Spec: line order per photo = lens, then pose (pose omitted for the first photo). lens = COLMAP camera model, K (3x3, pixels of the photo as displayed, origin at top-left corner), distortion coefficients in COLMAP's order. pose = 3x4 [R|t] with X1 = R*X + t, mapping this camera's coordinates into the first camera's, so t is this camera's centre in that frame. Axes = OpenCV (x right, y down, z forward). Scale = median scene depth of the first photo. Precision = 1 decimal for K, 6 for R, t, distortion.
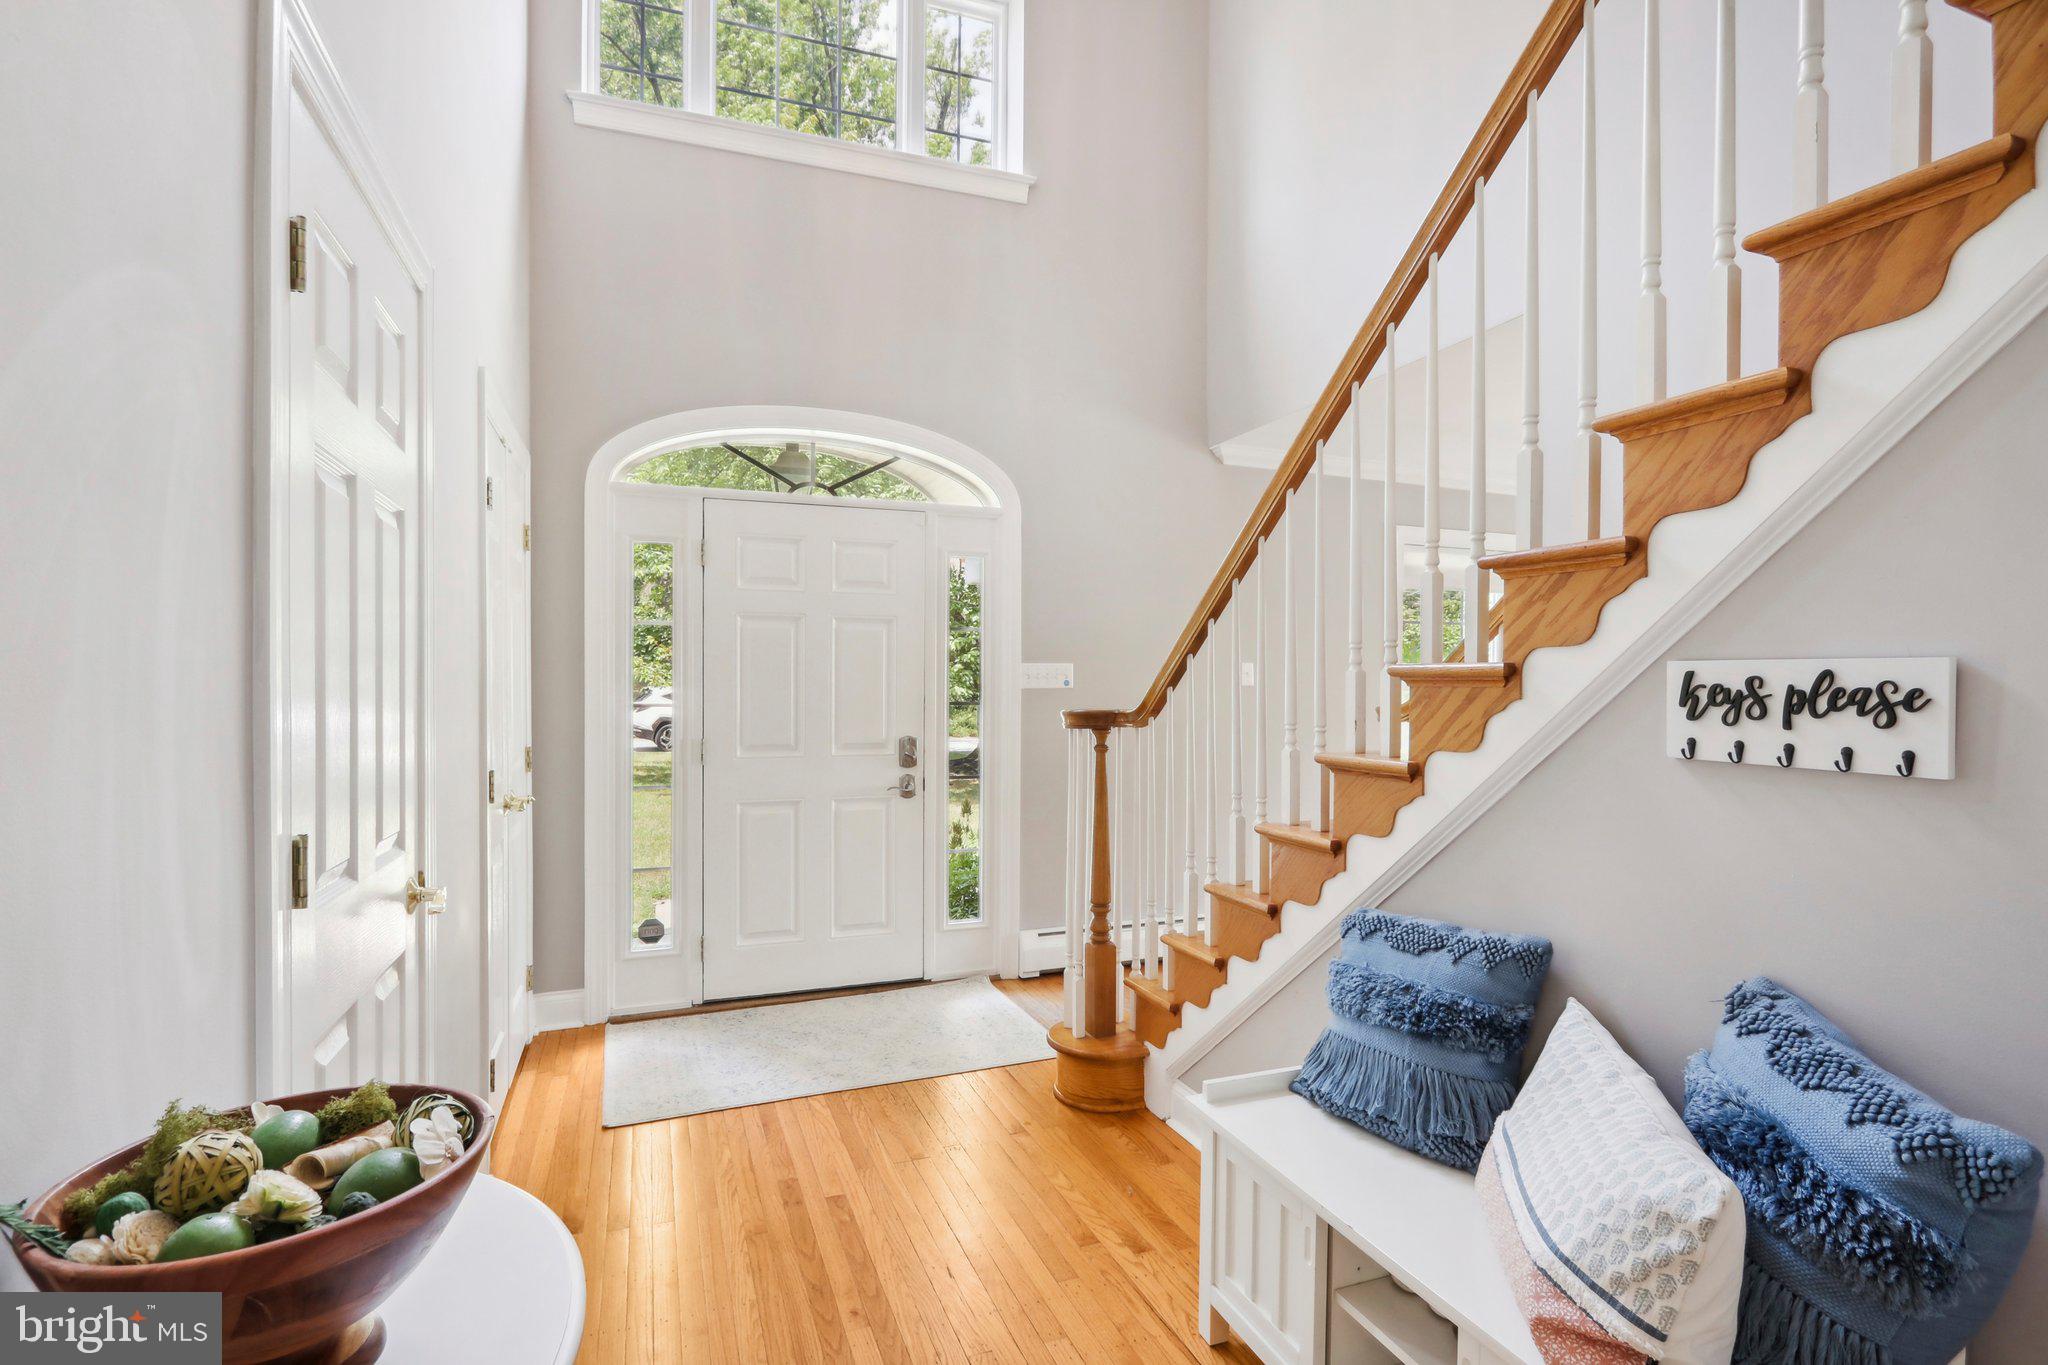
lens RADIAL K [[953.0, 0, 1021.5], [0, 953.0, 689.8], [0, 0, 1]] dist [-0.000397, -0.000141]
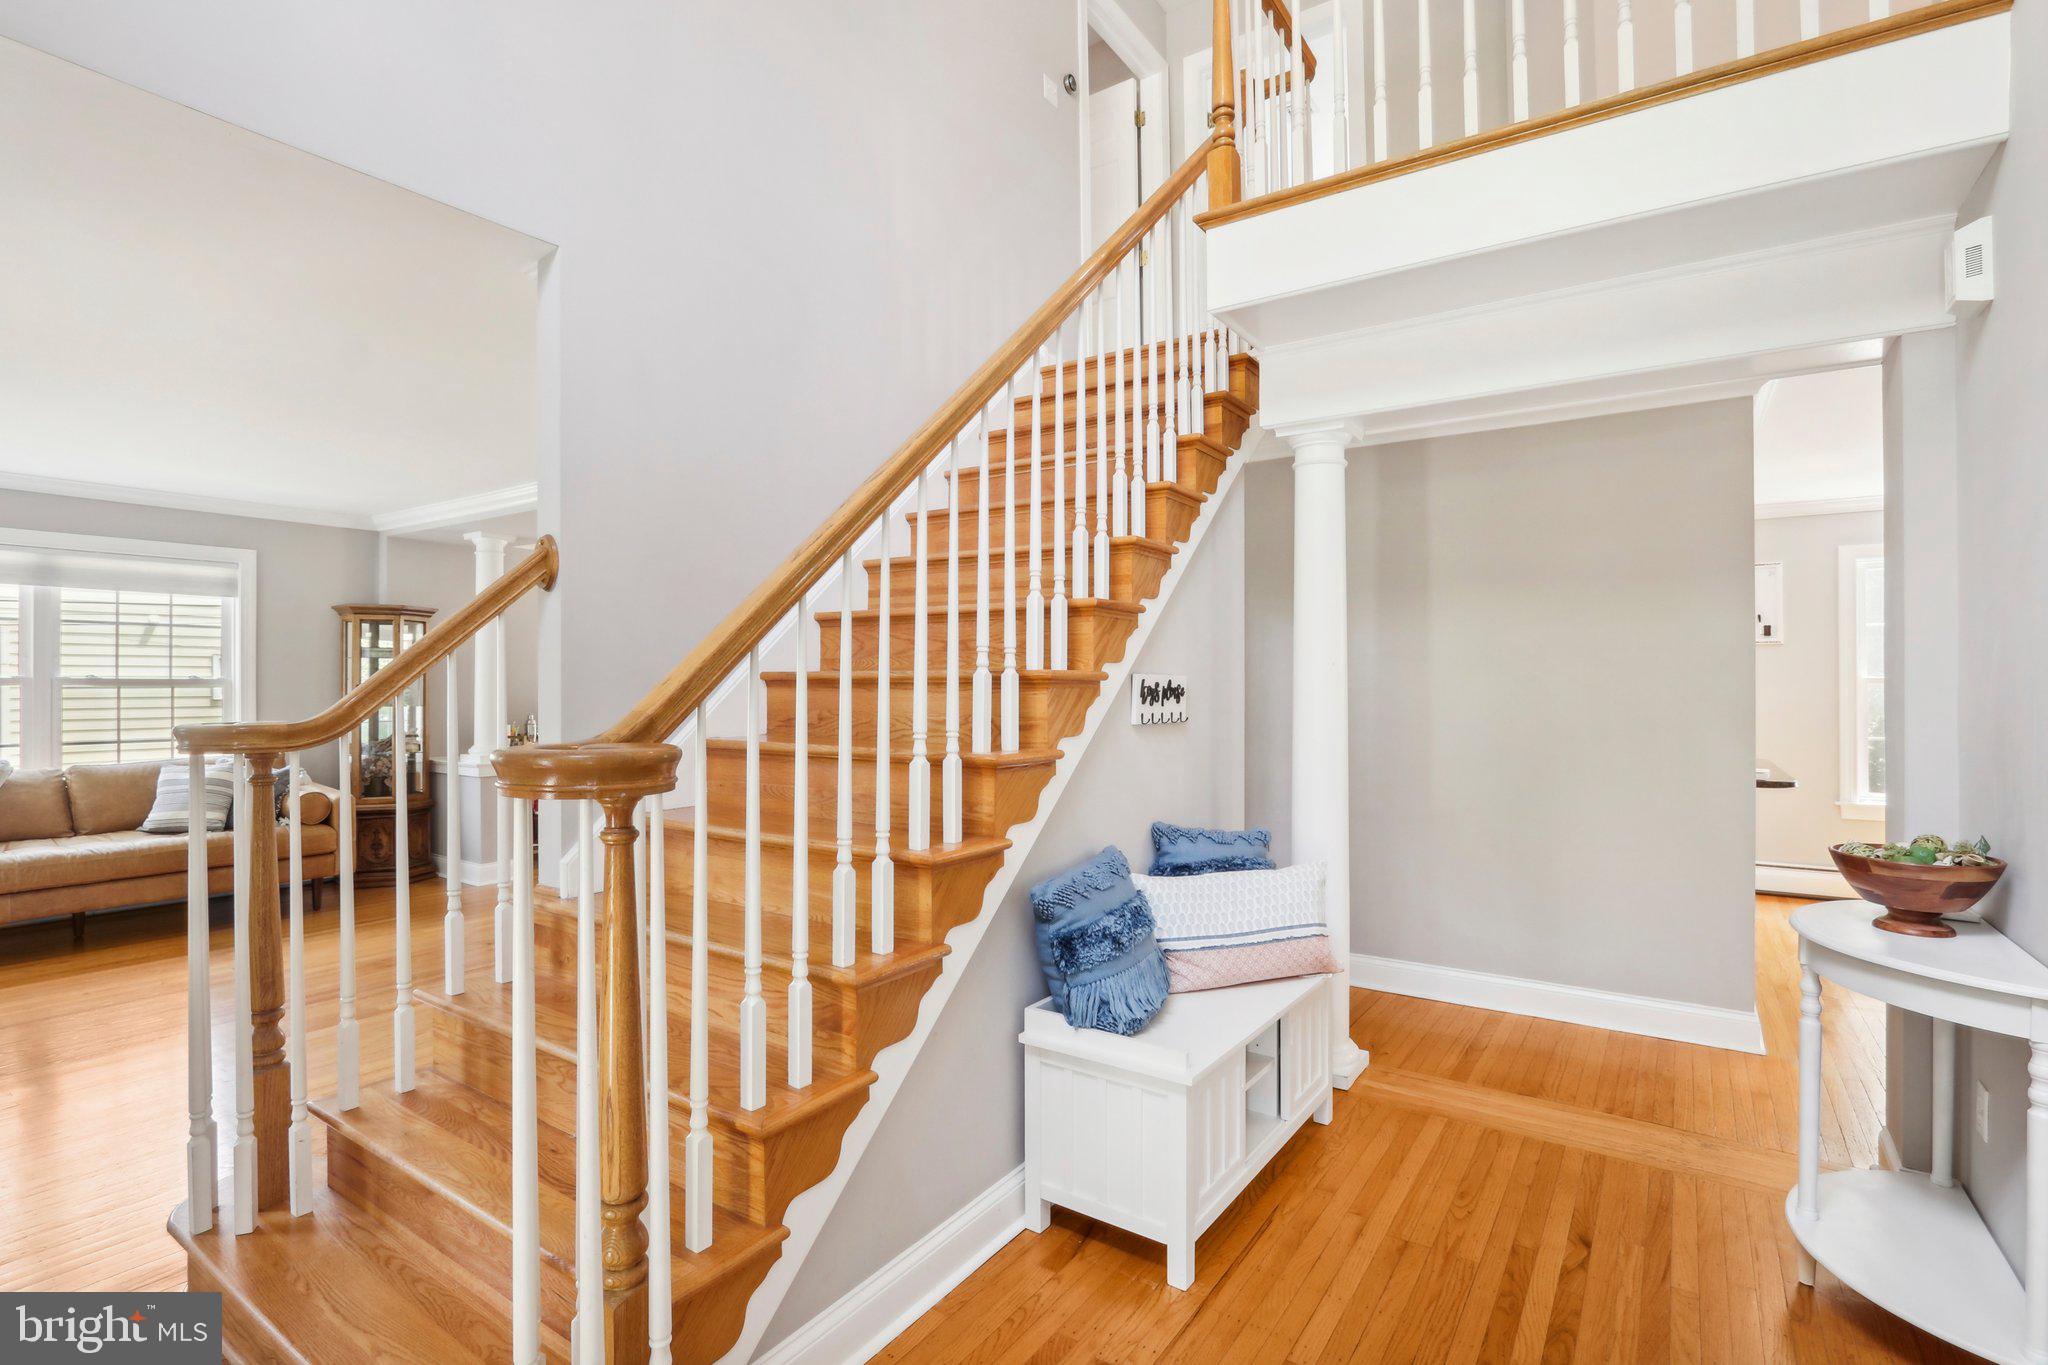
lens RADIAL K [[953.0, 0, 1025.1], [0, 953.0, 683.8], [0, 0, 1]] dist [-0.000397, -0.000141]
pose [[-0.560019, 0.002538, 0.828476, -0.630152], [0.004664, 0.999989, 0.000089, -0.008861], [-0.828466, 0.003914, -0.560025, 1.820886]]
